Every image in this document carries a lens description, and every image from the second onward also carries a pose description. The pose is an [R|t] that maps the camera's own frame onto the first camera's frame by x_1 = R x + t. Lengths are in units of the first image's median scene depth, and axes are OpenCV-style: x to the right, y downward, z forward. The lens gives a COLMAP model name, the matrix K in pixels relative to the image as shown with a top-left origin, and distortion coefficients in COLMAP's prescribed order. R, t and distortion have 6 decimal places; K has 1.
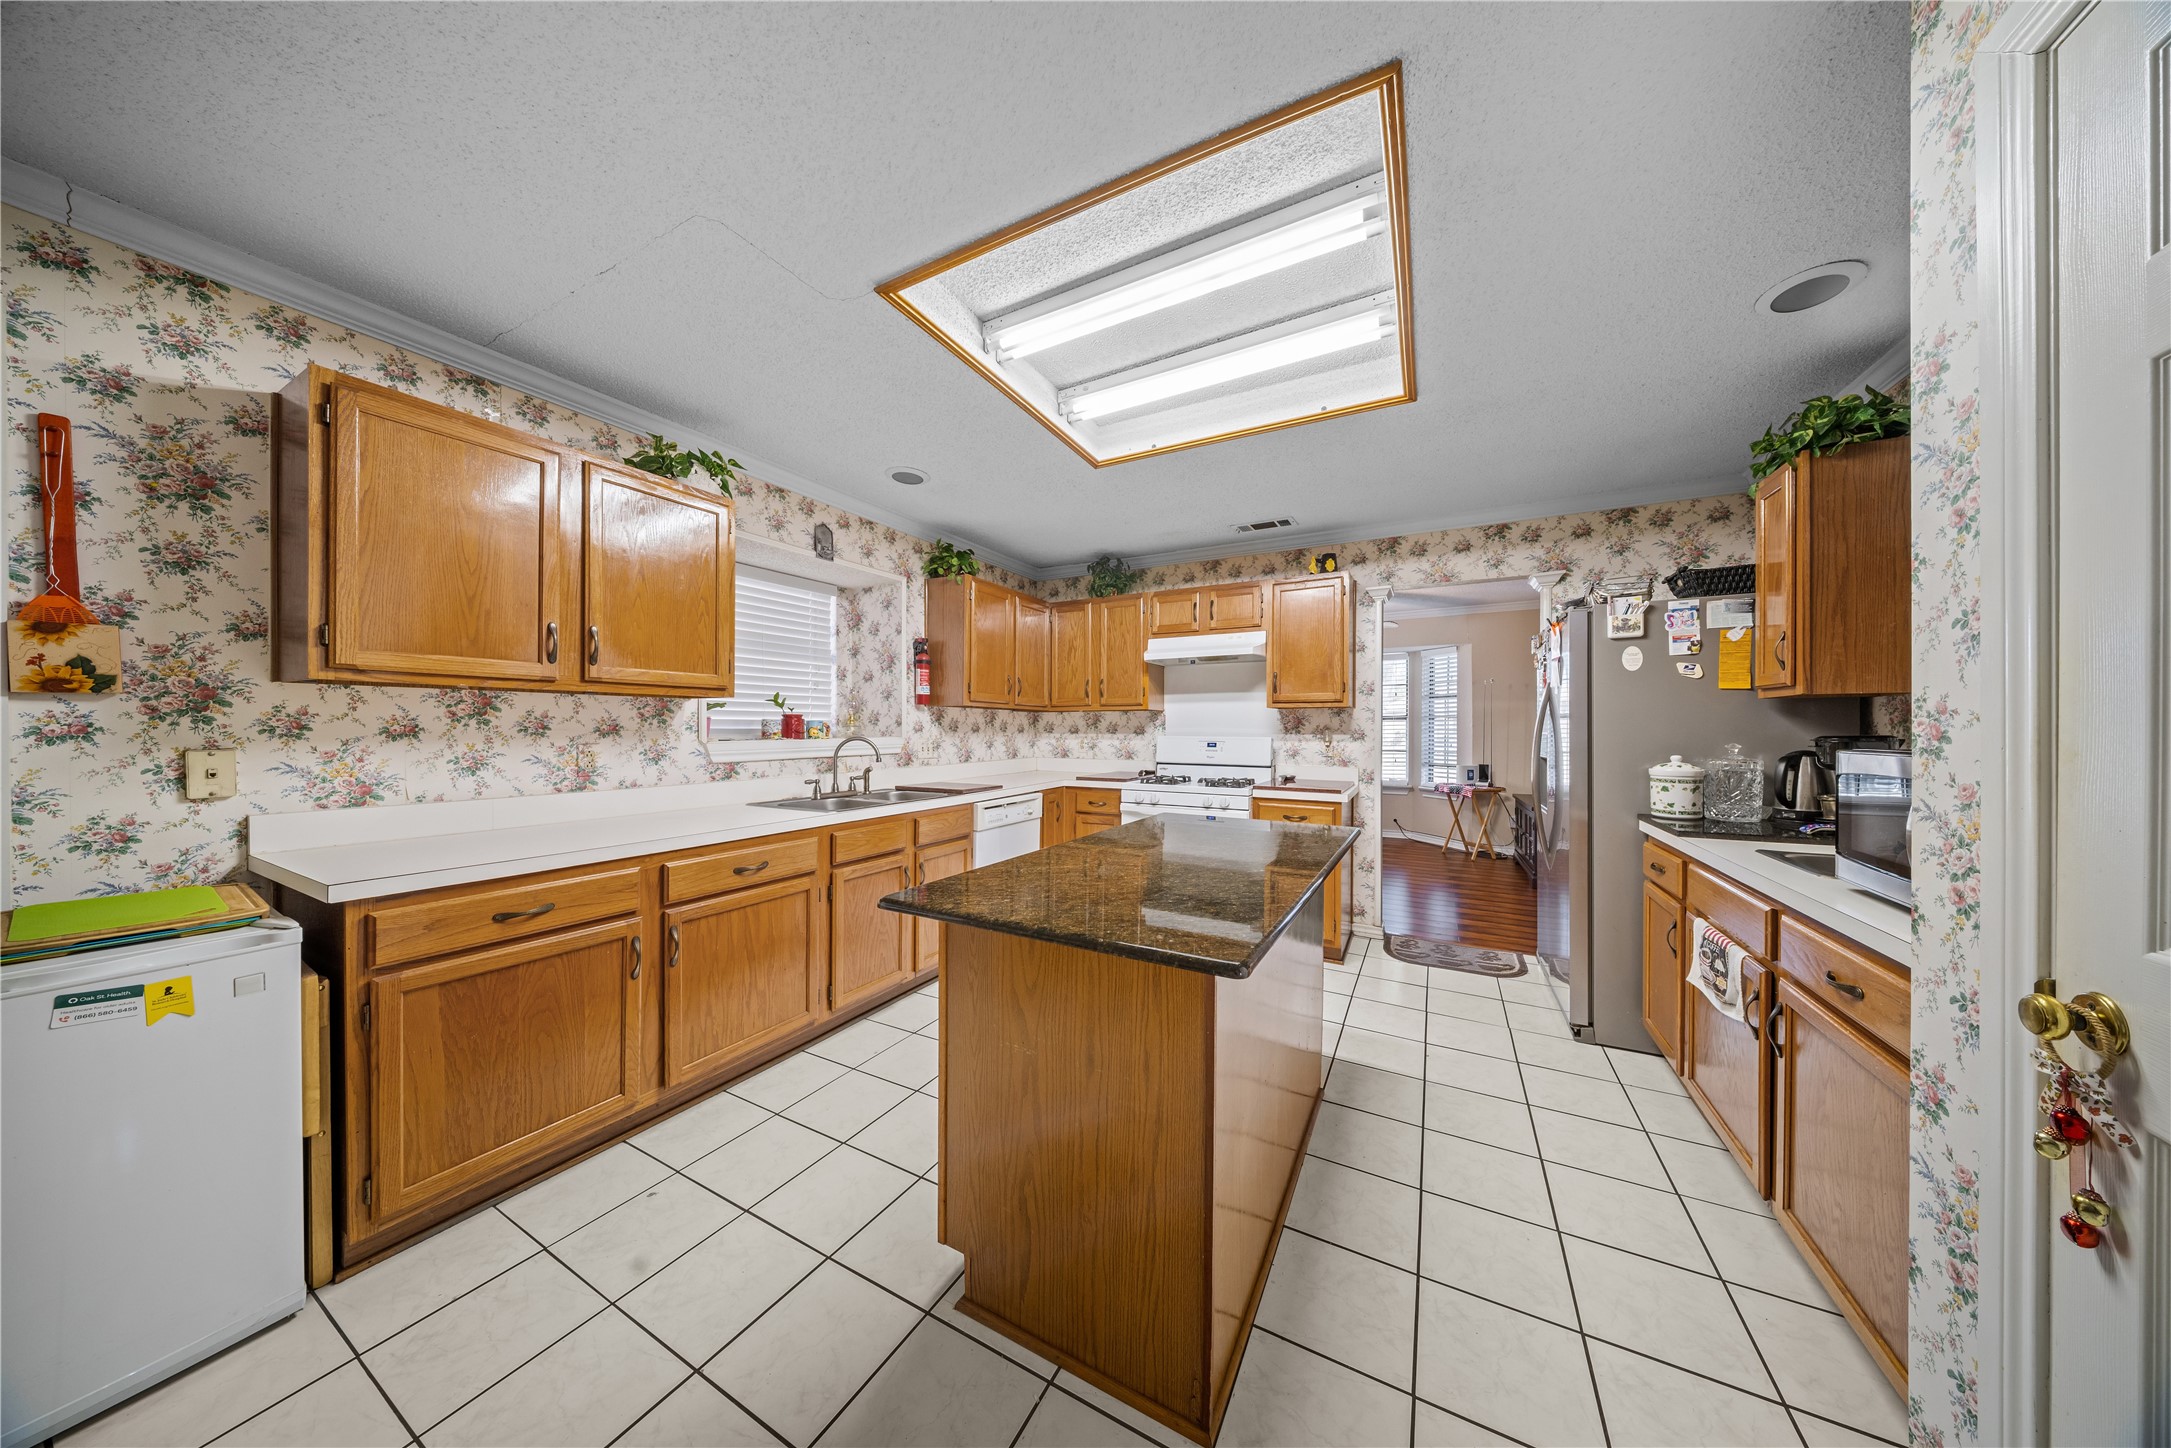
lens RADIAL K [[638.6, 0, 1099.8], [0, 638.6, 731.7], [0, 0, 1]] dist [0.003229, -0.001669]
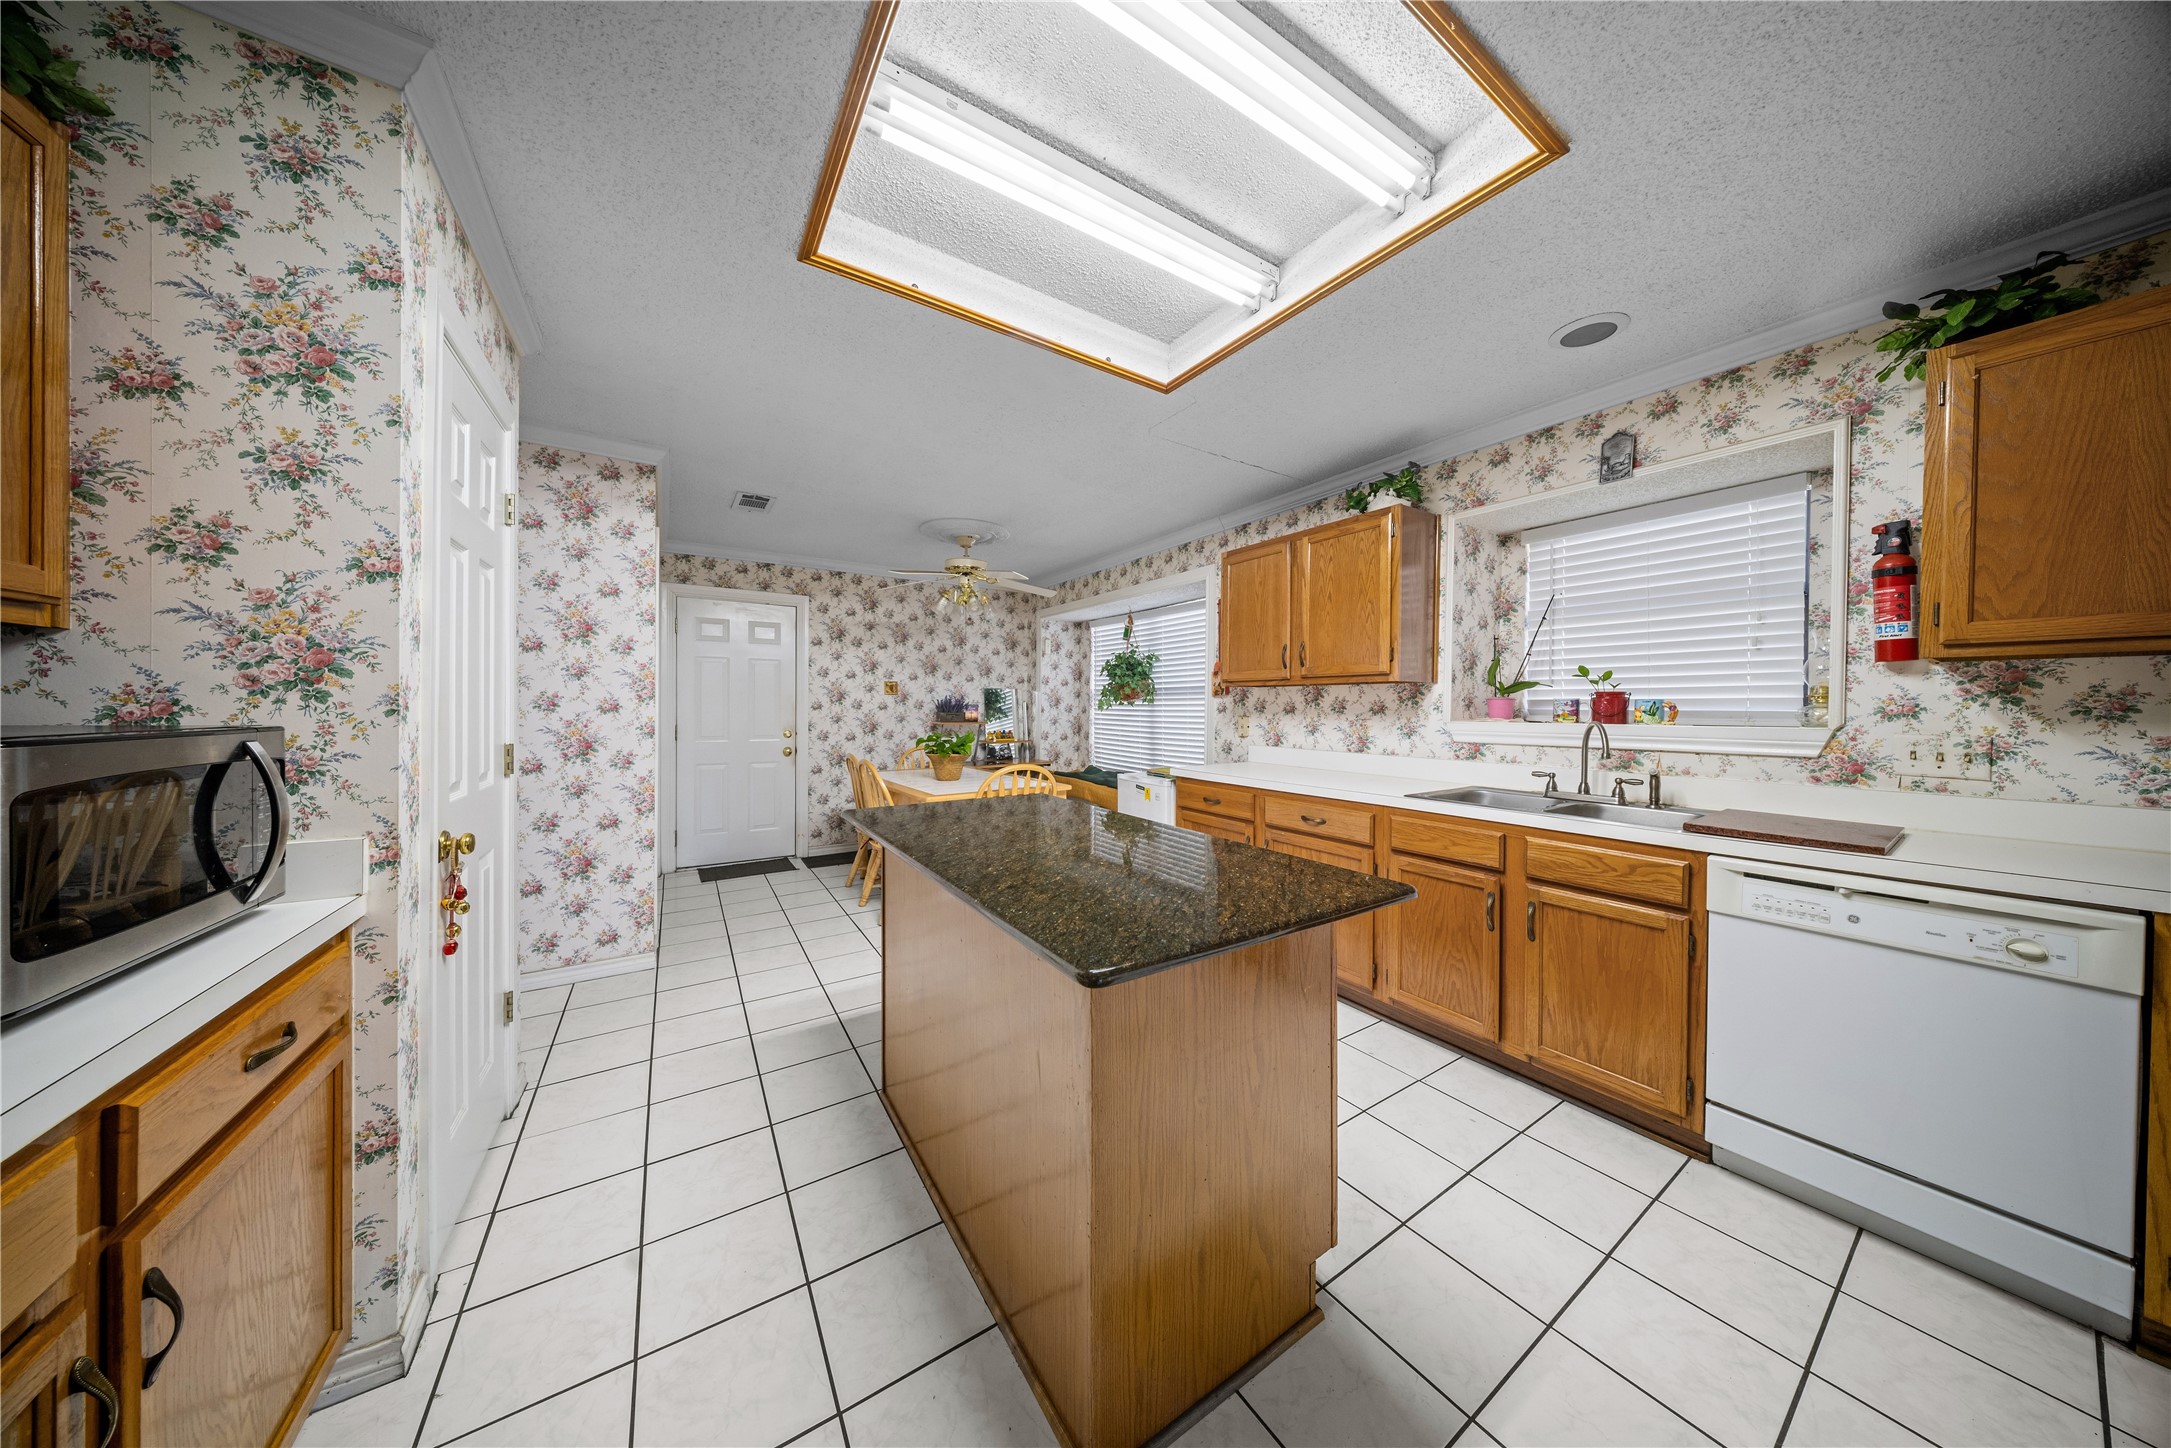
lens RADIAL K [[638.6, 0, 1092.6], [0, 638.6, 715.2], [0, 0, 1]] dist [0.003229, -0.001669]
pose [[-0.484440, 0.007851, -0.874789, 0.683912], [-0.010100, 0.999843, 0.014566, -0.004423], [0.874766, 0.015892, -0.484284, 1.112722]]
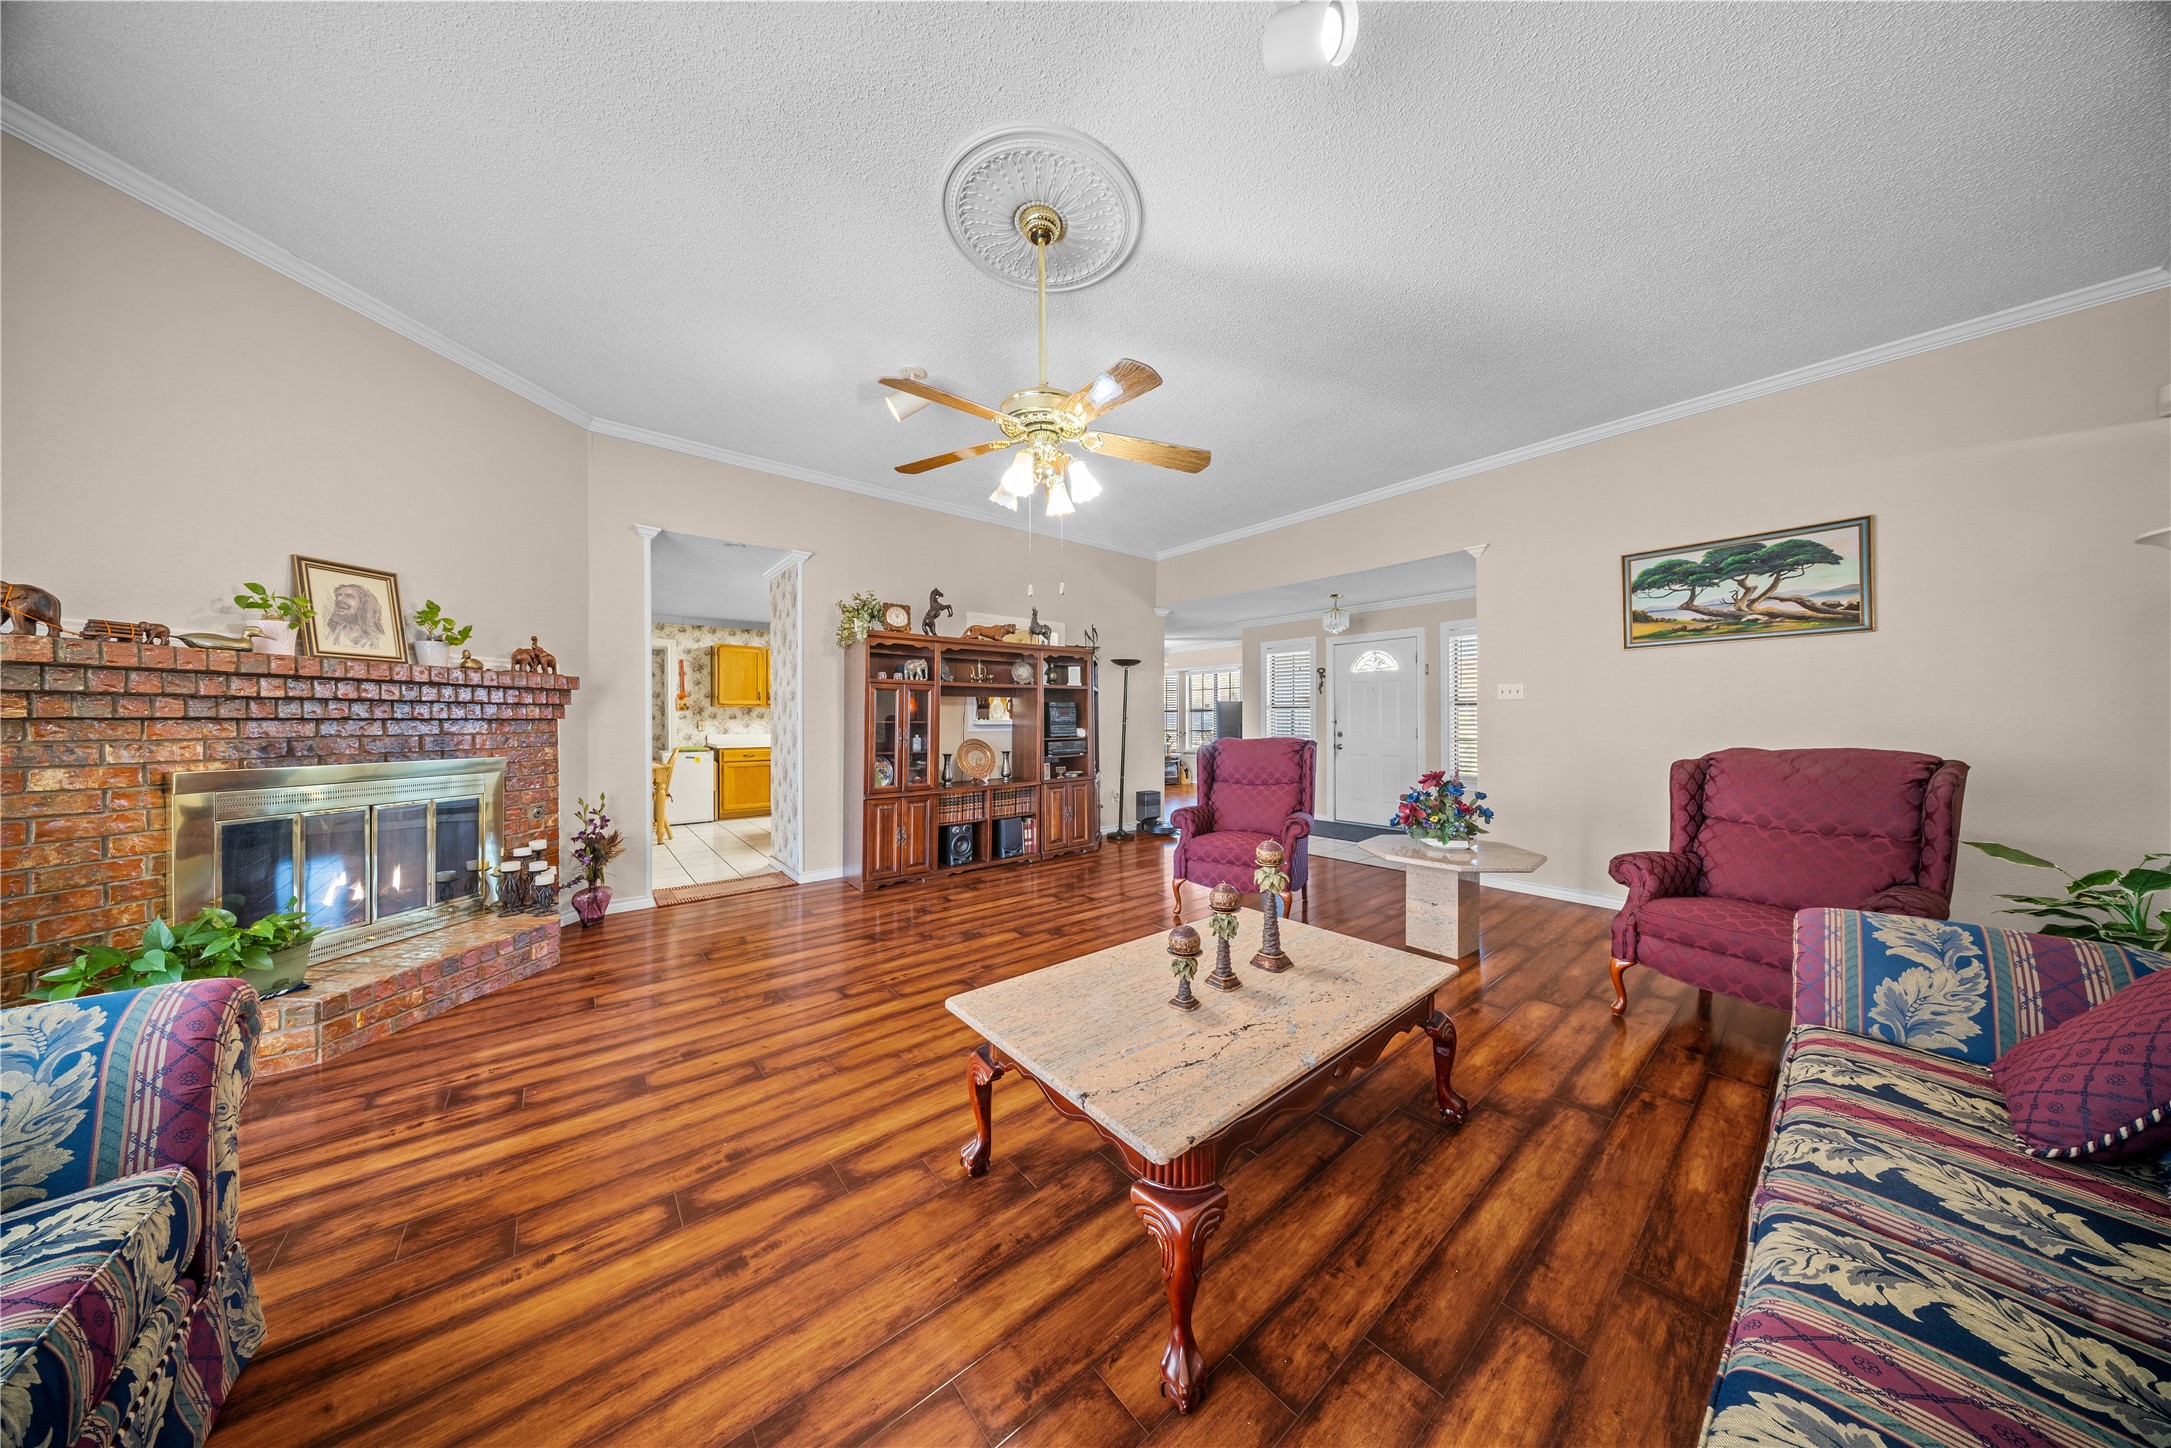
lens RADIAL K [[638.6, 0, 1101.6], [0, 638.6, 712.0], [0, 0, 1]] dist [0.003229, -0.001669]
pose [[0.932155, -0.014464, -0.361771, 2.156147], [0.007873, 0.999775, -0.019688, 0.053050], [0.361974, 0.015505, 0.932059, -1.636048]]
